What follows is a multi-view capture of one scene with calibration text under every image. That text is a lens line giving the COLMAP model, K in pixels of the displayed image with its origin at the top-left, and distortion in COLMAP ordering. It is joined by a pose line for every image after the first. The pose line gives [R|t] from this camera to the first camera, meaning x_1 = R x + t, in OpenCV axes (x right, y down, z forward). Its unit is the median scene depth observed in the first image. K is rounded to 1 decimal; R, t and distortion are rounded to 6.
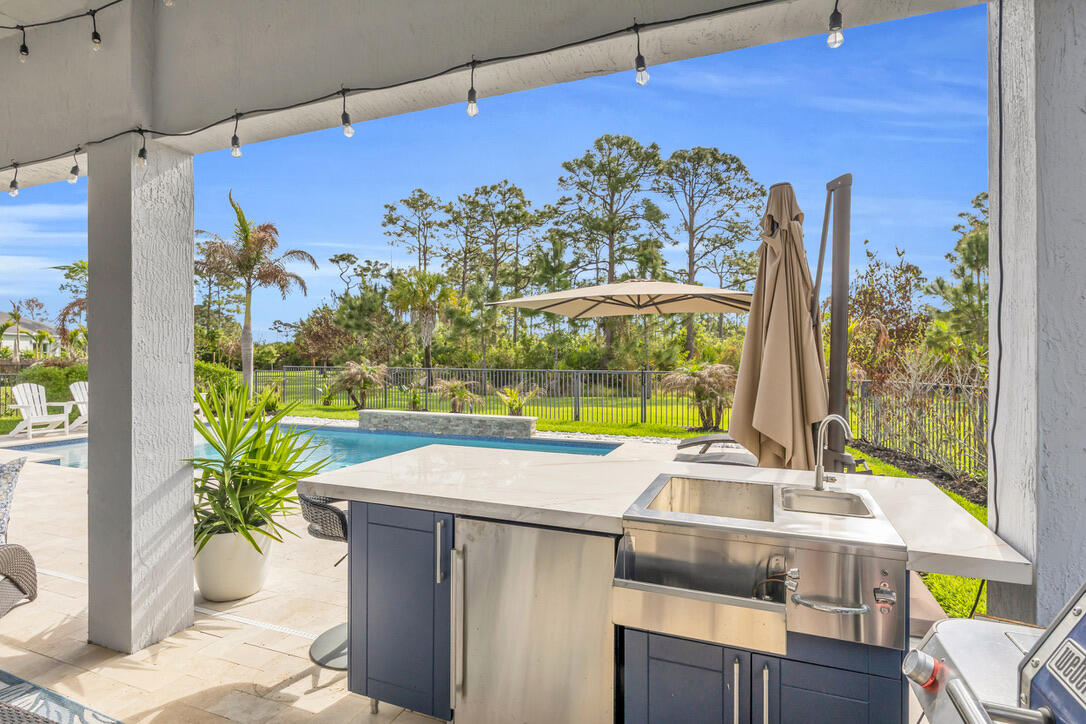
lens RADIAL K [[566.5, 0, 545.3], [0, 566.5, 353.2], [0, 0, 1]] dist [-0.002760, -0.002563]
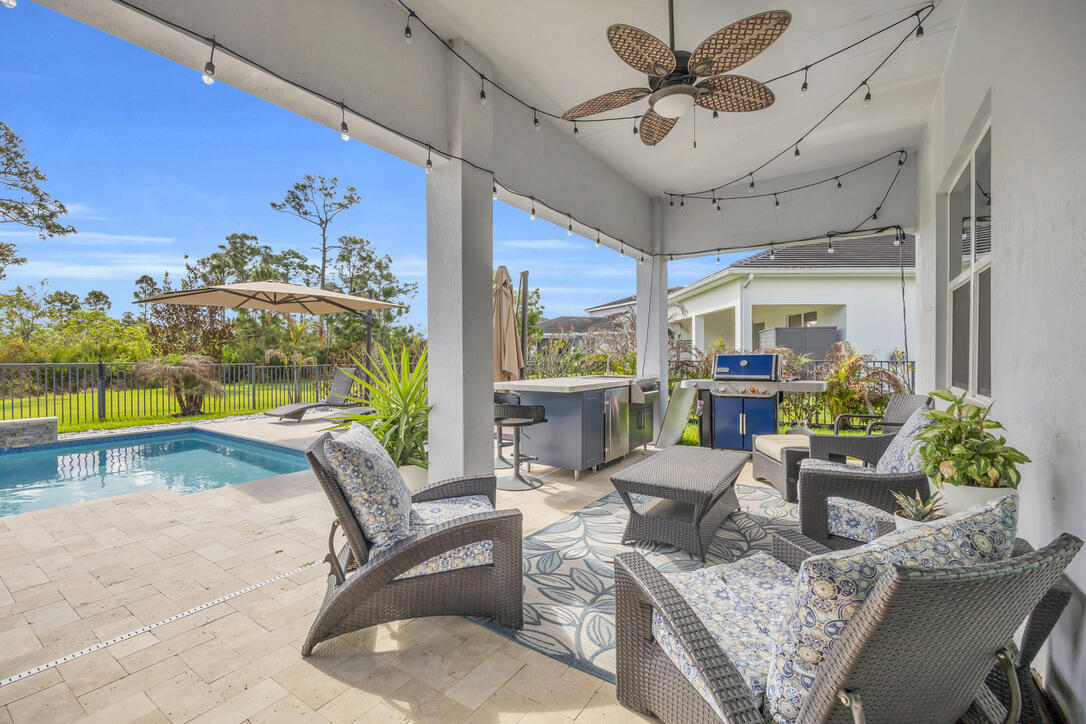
lens RADIAL K [[473.6, 0, 538.9], [0, 473.6, 359.0], [0, 0, 1]] dist [0.000690, 0.000102]
pose [[0.209116, -0.001238, 0.977890, -0.381642], [-0.003306, 0.999993, 0.001973, 0.018882], [-0.977885, -0.003646, 0.209110, 0.122801]]
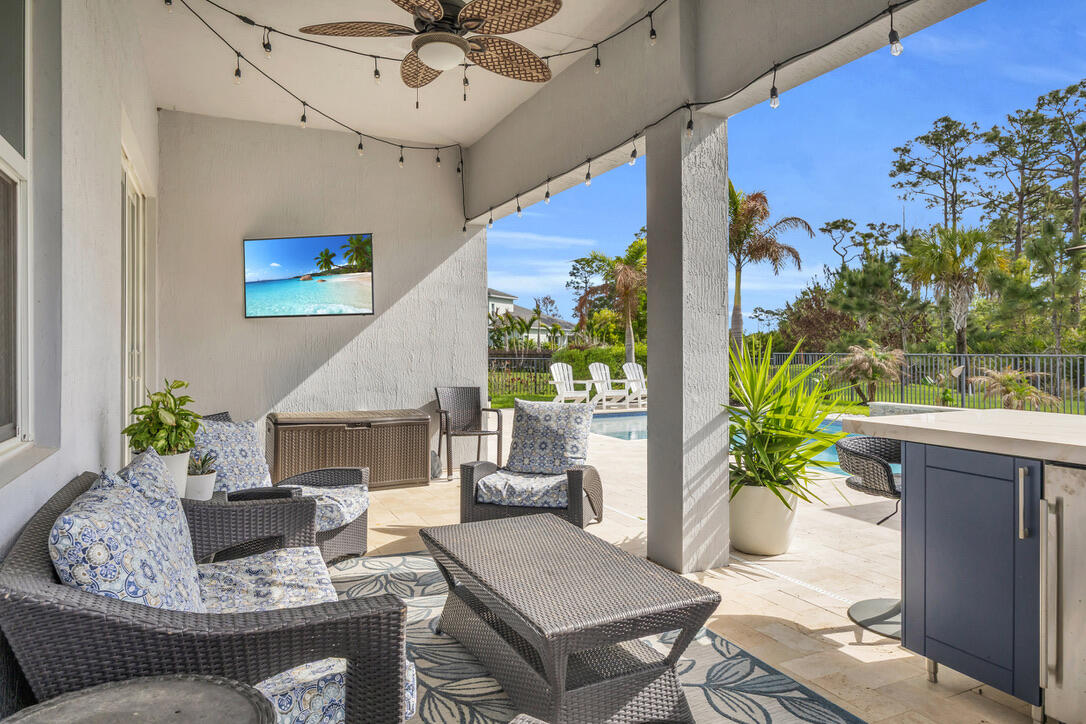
lens RADIAL K [[692.0, 0, 538.1], [0, 692.0, 342.0], [0, 0, 1]] dist [-0.005575, 0.003264]
pose [[0.732126, -0.006681, -0.681137, -0.001314], [0.002803, 0.999973, -0.006796, 0.016266], [0.681164, 0.003066, 0.732125, -0.039634]]
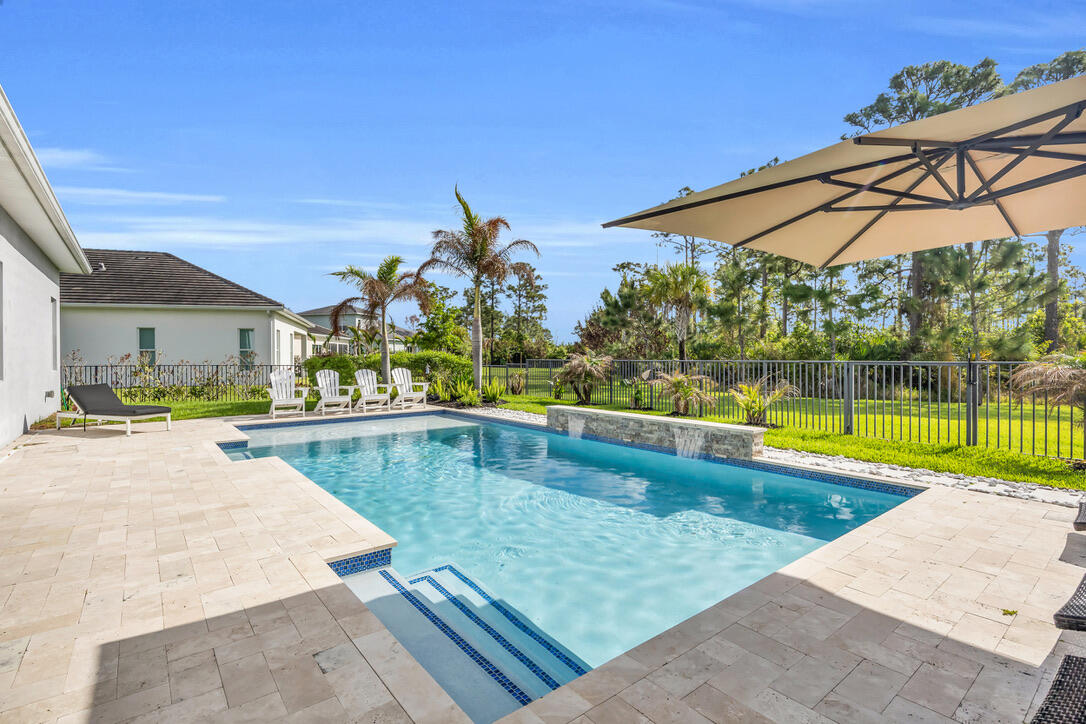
lens RADIAL K [[514.4, 0, 543.8], [0, 514.4, 357.0], [0, 0, 1]] dist [-0.009055, -0.000297]
pose [[0.866101, -0.004176, -0.499852, 0.045077], [0.007024, 0.999968, 0.003816, 0.019898], [0.499820, -0.006816, 0.866103, 0.268773]]
